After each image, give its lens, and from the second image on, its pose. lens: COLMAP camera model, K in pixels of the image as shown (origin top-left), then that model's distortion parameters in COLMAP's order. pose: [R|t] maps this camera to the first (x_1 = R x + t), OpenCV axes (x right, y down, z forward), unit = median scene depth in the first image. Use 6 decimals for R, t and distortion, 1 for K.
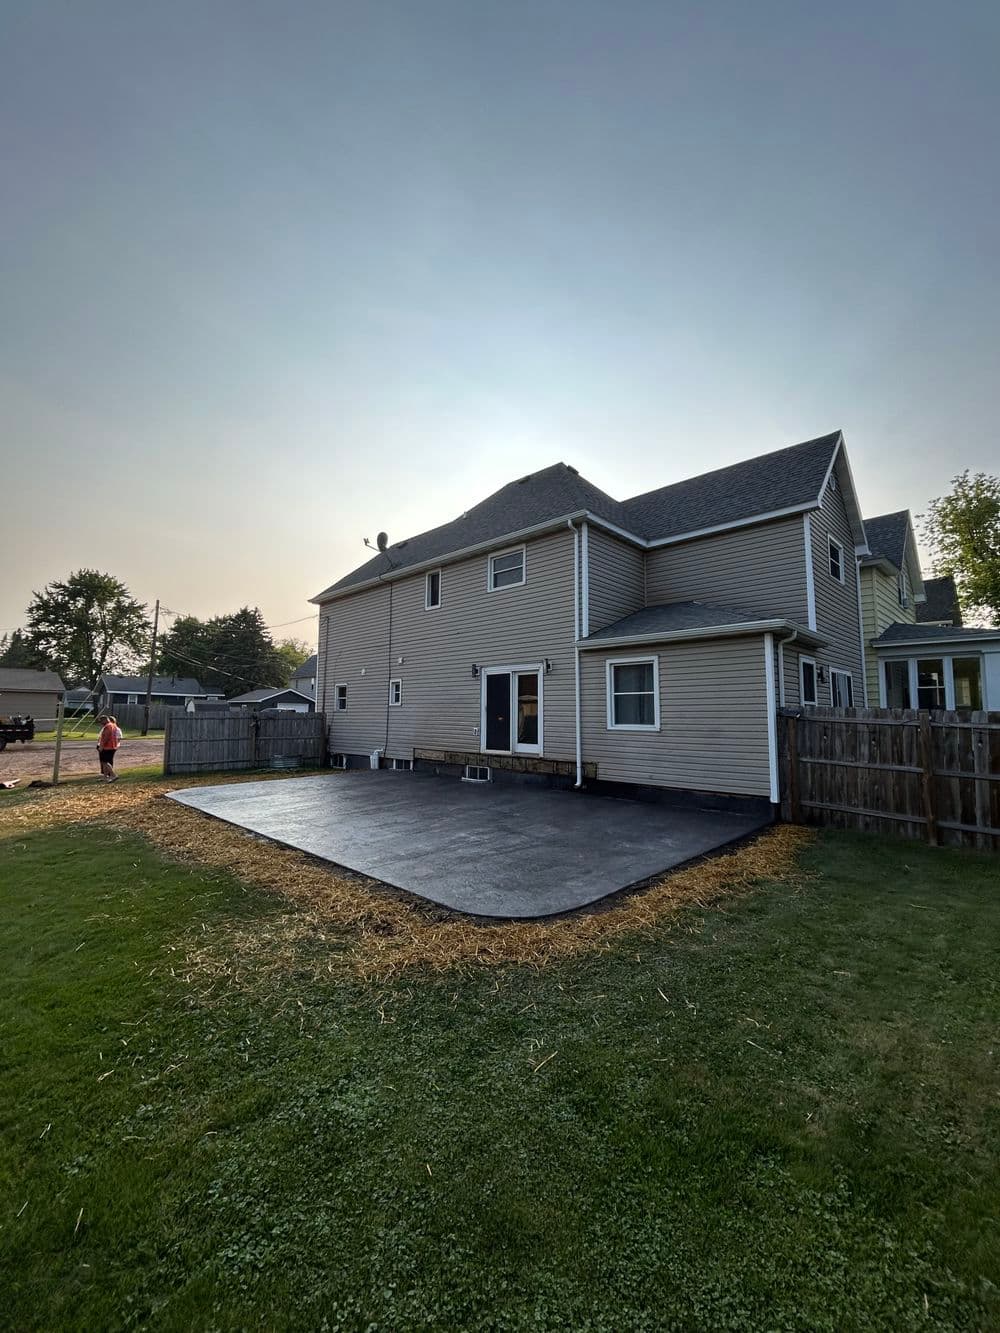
lens RADIAL K [[536.5, 0, 501.0], [0, 536.5, 664.9], [0, 0, 1]] dist [-0.000808, -0.000143]
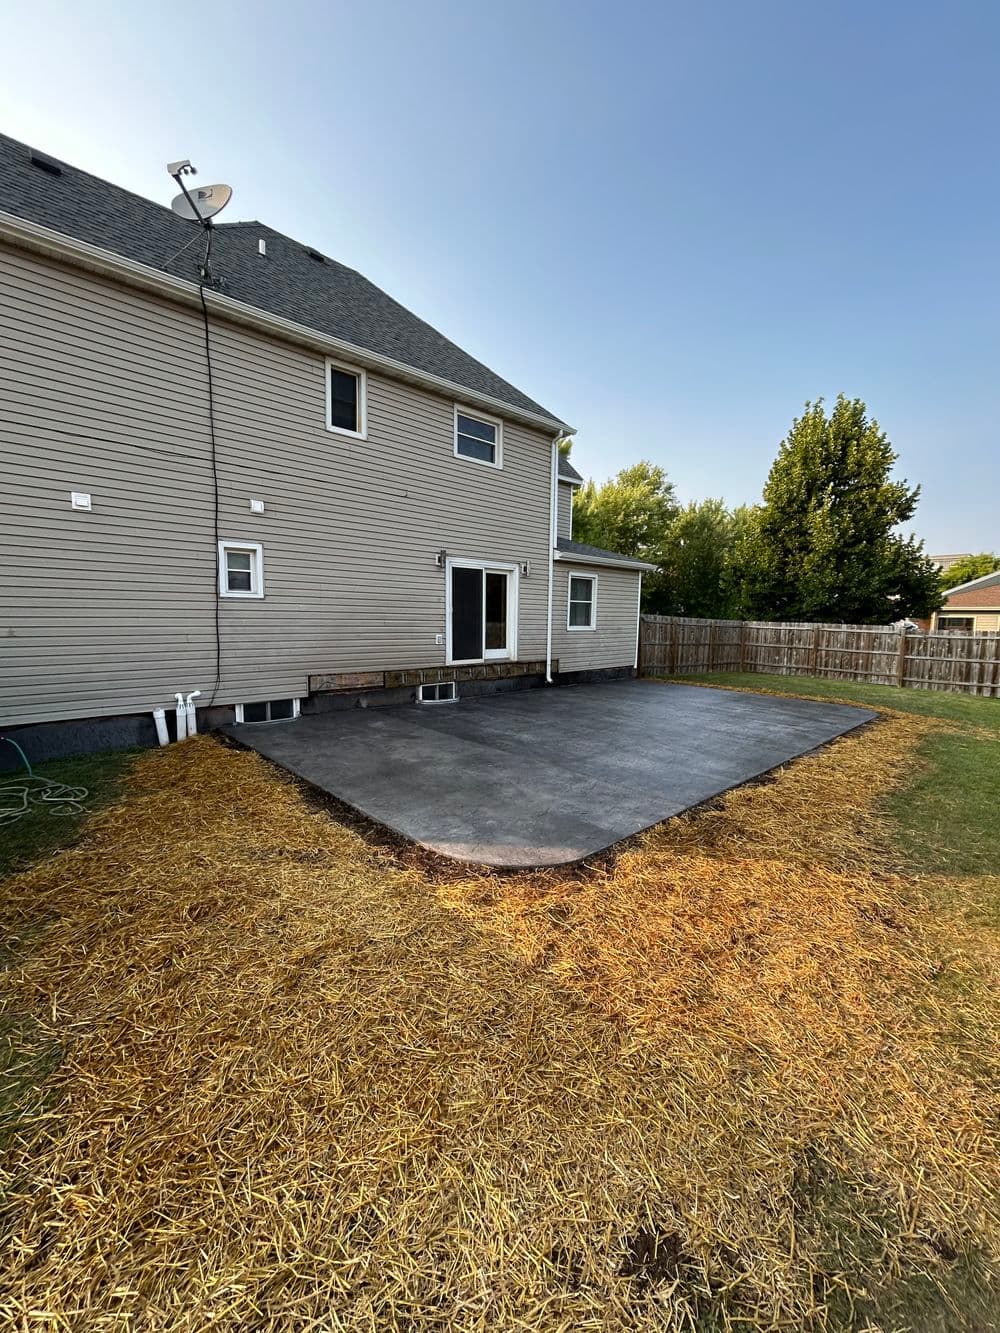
lens RADIAL K [[536.5, 0, 499.4], [0, 536.5, 670.8], [0, 0, 1]] dist [-0.000808, -0.000143]
pose [[0.043606, -0.098540, 0.994177, -0.840033], [-0.099490, 0.989749, 0.102464, 0.084388], [-0.994083, -0.103379, 0.033356, 0.916252]]
